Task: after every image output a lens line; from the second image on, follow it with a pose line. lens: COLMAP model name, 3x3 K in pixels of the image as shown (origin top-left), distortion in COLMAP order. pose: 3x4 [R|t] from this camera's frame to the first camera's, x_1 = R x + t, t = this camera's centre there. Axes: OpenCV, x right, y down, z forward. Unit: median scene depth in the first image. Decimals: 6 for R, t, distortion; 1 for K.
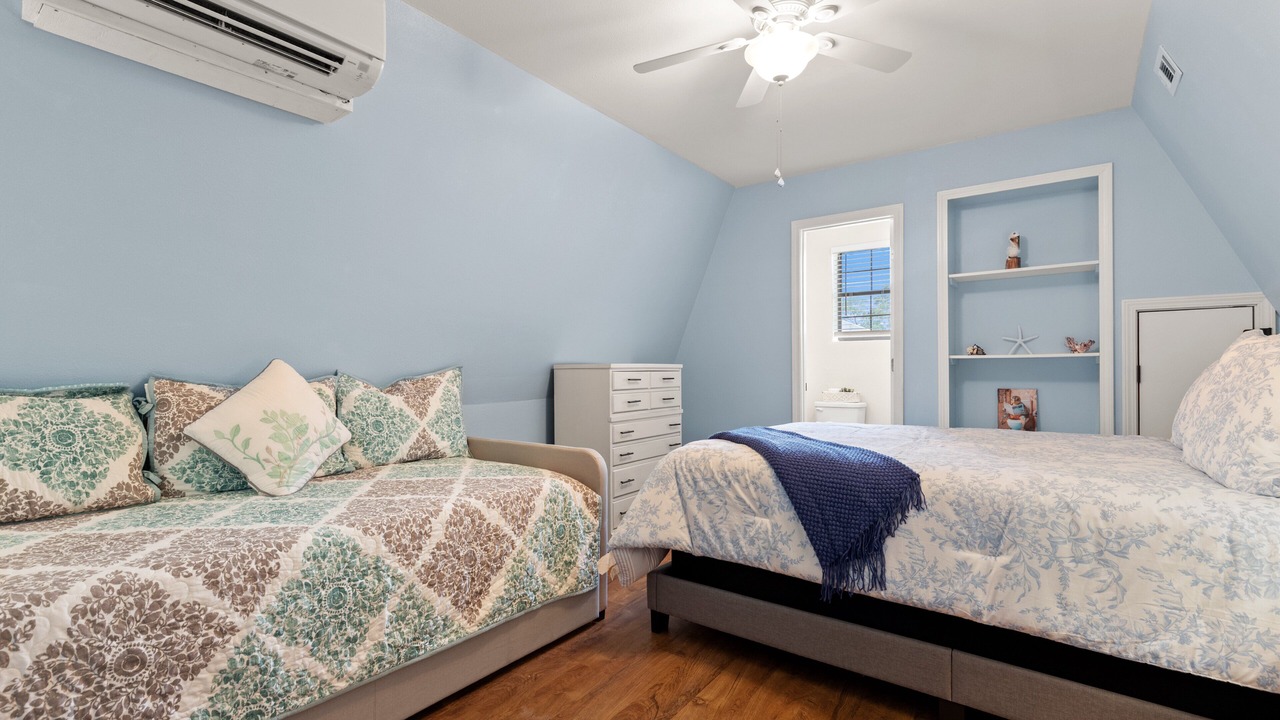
lens RADIAL K [[579.2, 0, 639.3], [0, 579.2, 363.0], [0, 0, 1]] dist [0.002696, 0.000750]
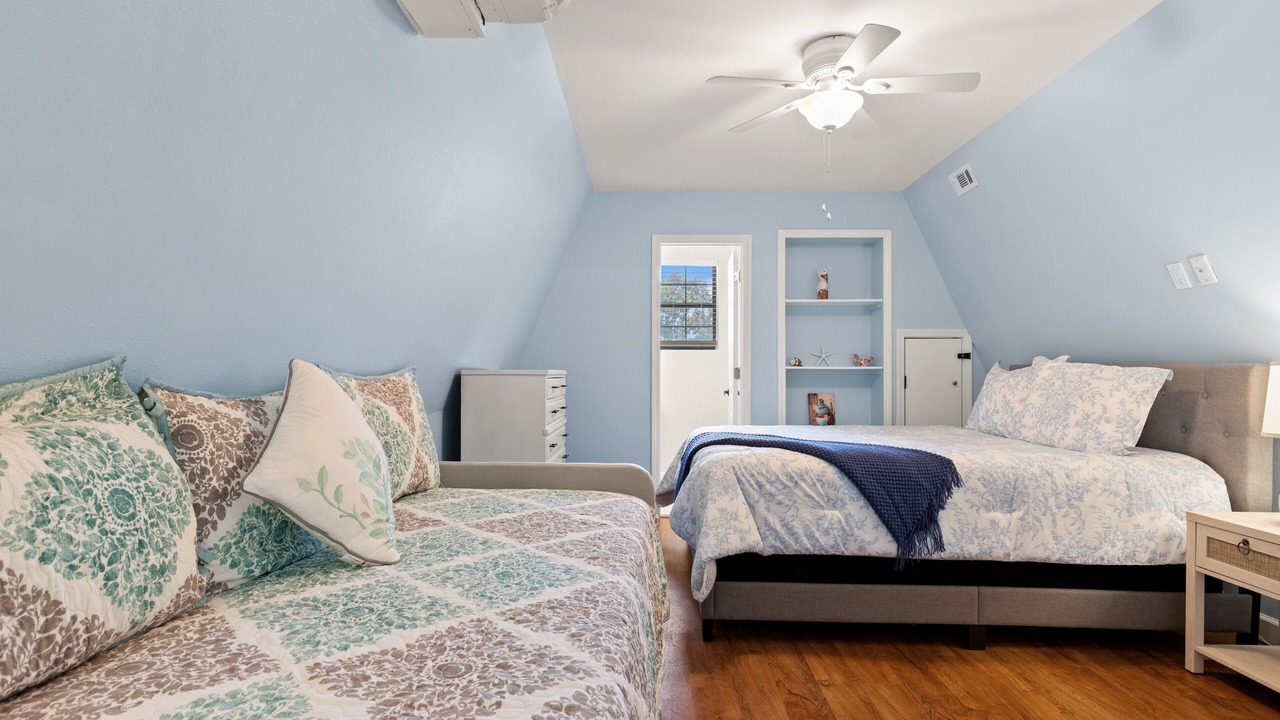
lens RADIAL K [[609.7, 0, 640.0], [0, 609.7, 360.0], [0, 0, 1]] dist [-0.003801, -0.000584]
pose [[0.818067, 0.022722, 0.574674, -0.888265], [-0.016827, 0.999737, -0.015575, -0.002277], [-0.574877, 0.003071, 0.818234, 0.268709]]
